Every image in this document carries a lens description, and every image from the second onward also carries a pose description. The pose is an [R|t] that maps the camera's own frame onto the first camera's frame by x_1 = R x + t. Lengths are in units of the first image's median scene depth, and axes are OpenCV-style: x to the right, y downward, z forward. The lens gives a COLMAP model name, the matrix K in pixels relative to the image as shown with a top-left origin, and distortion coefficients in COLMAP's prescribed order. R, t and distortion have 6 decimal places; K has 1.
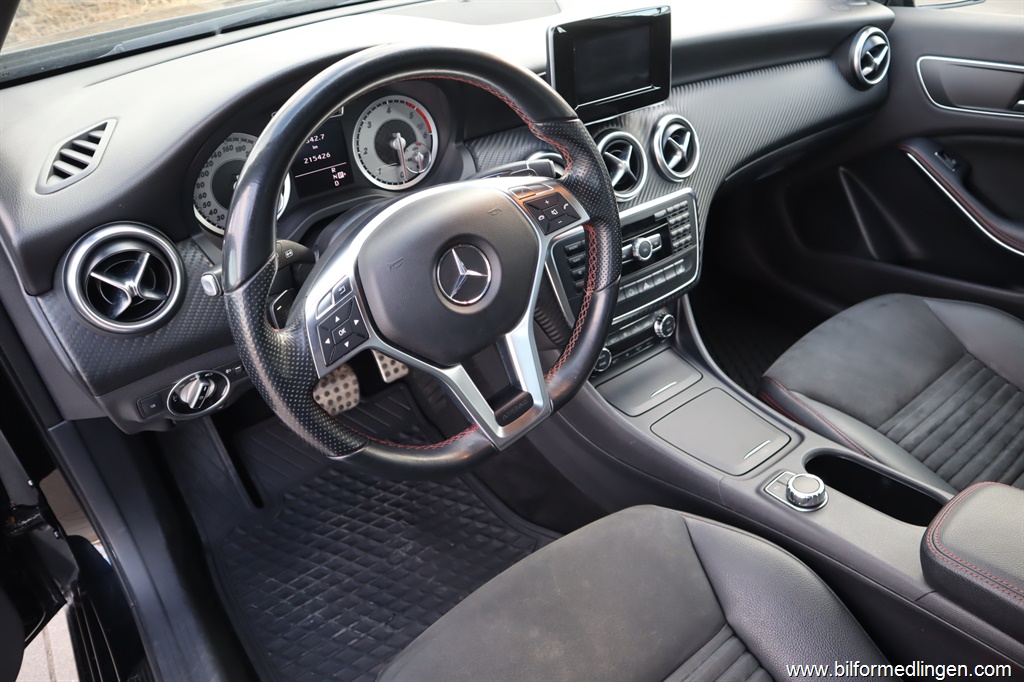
lens RADIAL K [[705.2, 0, 512.0], [0, 705.2, 341.0], [0, 0, 1]] dist [-0.099382, 0.048034]
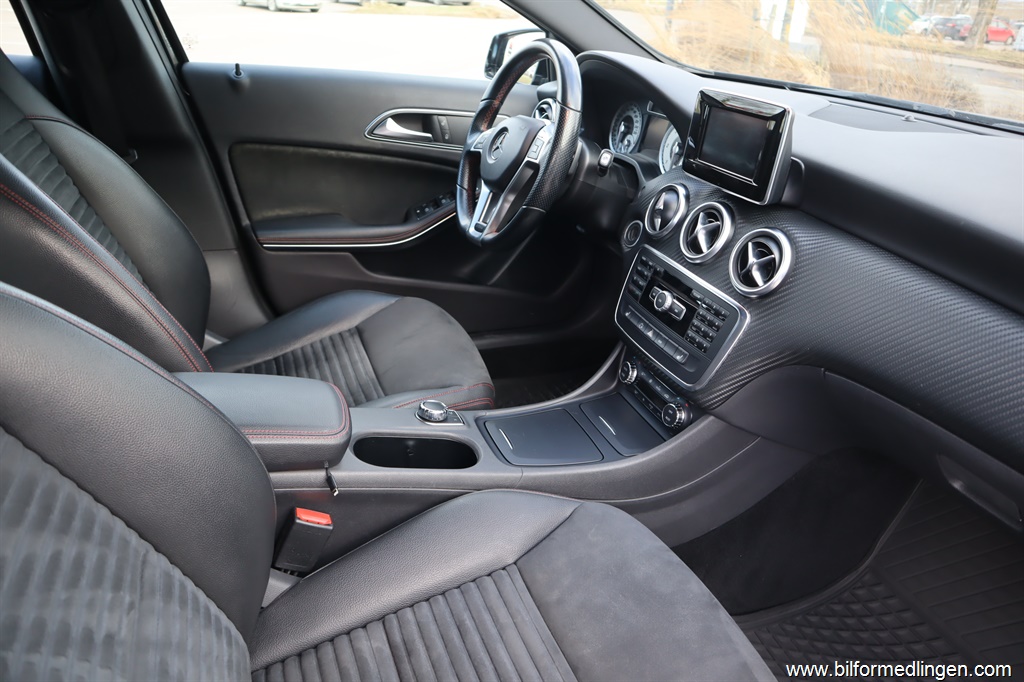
lens RADIAL K [[705.2, 0, 512.0], [0, 705.2, 341.0], [0, 0, 1]] dist [-0.099382, 0.048034]
pose [[-0.267231, 0.446598, -0.853896, 1.347598], [-0.588492, 0.626050, 0.511604, -0.572075], [0.763062, 0.639227, 0.095520, 0.849269]]
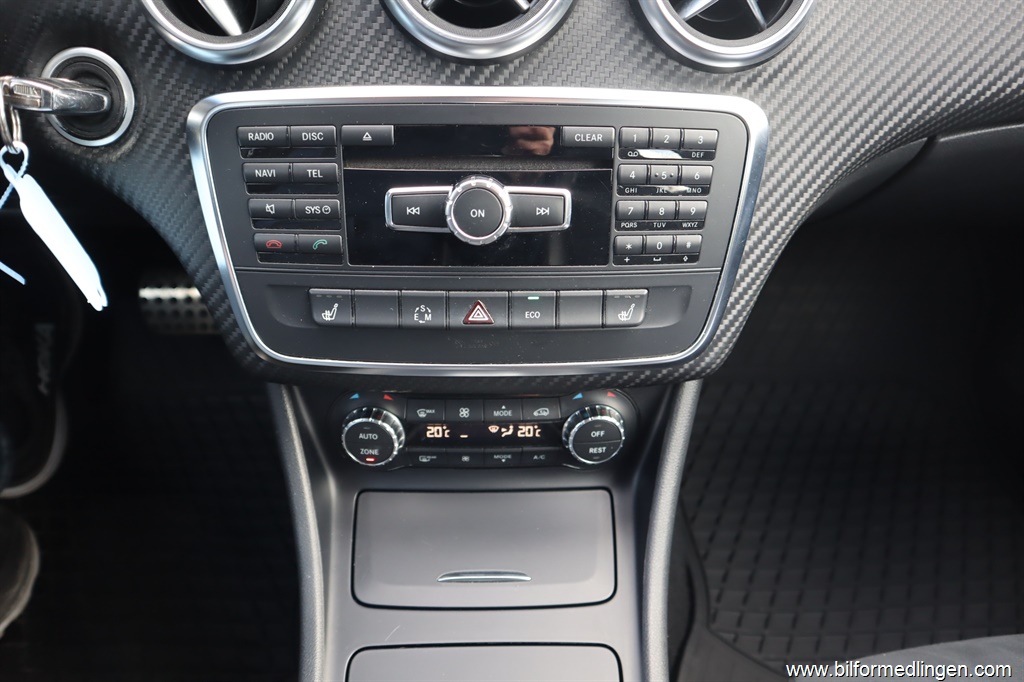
lens RADIAL K [[705.2, 0, 512.0], [0, 705.2, 341.0], [0, 0, 1]] dist [-0.099382, 0.048034]
pose [[0.828645, 0.387917, -0.403569, 0.408187], [-0.362425, 0.921233, 0.141342, -0.141235], [0.426610, 0.029141, 0.903966, 0.777451]]
